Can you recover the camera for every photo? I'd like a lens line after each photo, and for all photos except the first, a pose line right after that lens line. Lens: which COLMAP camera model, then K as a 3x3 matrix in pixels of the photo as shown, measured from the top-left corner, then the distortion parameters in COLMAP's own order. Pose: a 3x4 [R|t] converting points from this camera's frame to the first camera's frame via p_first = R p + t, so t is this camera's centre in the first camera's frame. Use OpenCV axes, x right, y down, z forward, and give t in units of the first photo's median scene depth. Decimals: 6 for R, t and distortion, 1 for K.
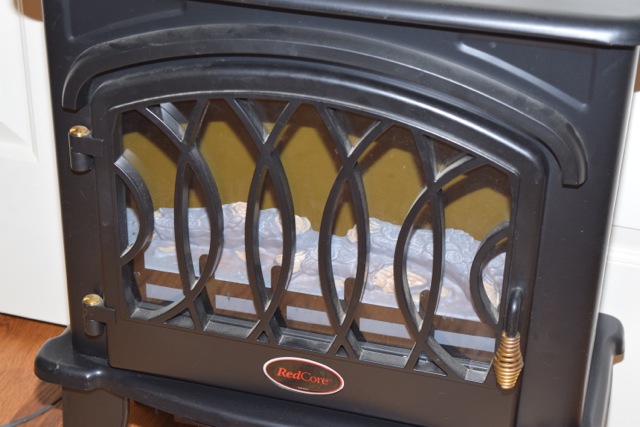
lens RADIAL K [[1333.8, 0, 320.3], [0, 1333.8, 189.1], [0, 0, 1]] dist [0.024944, -0.248239]
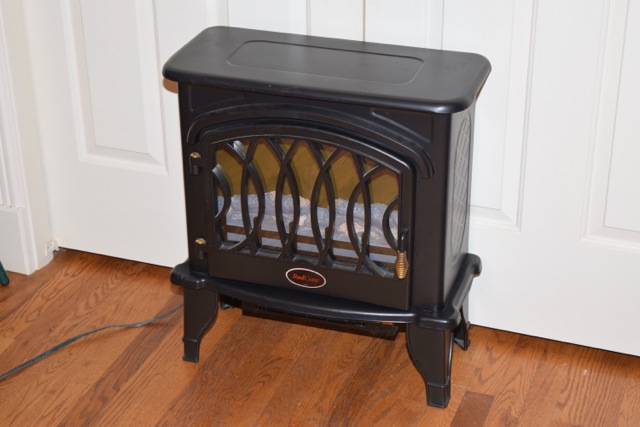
lens RADIAL K [[1276.2, 0, 320.0], [0, 1276.2, 213.5], [0, 0, 1]] dist [0.010944, 0.027868]
pose [[0.998272, -0.001730, -0.058744, 0.123197], [0.000666, 0.999835, -0.018131, 0.079750], [0.058765, 0.018060, 0.998108, -0.919937]]
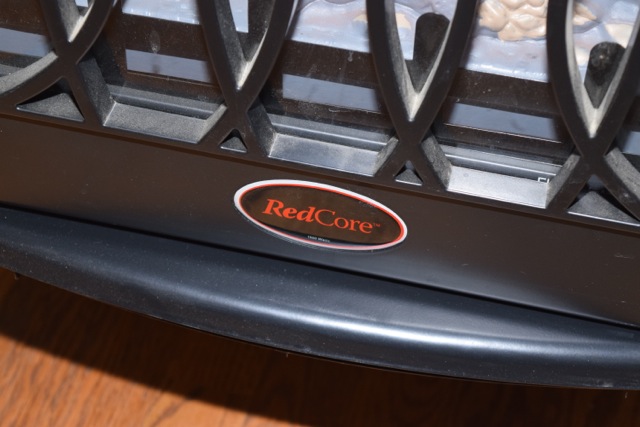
lens RADIAL K [[1498.7, 0, 320.0], [0, 1498.7, 213.5], [0, 0, 1]] dist [0.001440, 0.104366]
pose [[0.999079, -0.019266, 0.038340, -0.033743], [0.008937, 0.967369, 0.253213, 0.005397], [-0.041967, -0.252637, 0.966651, 0.499885]]
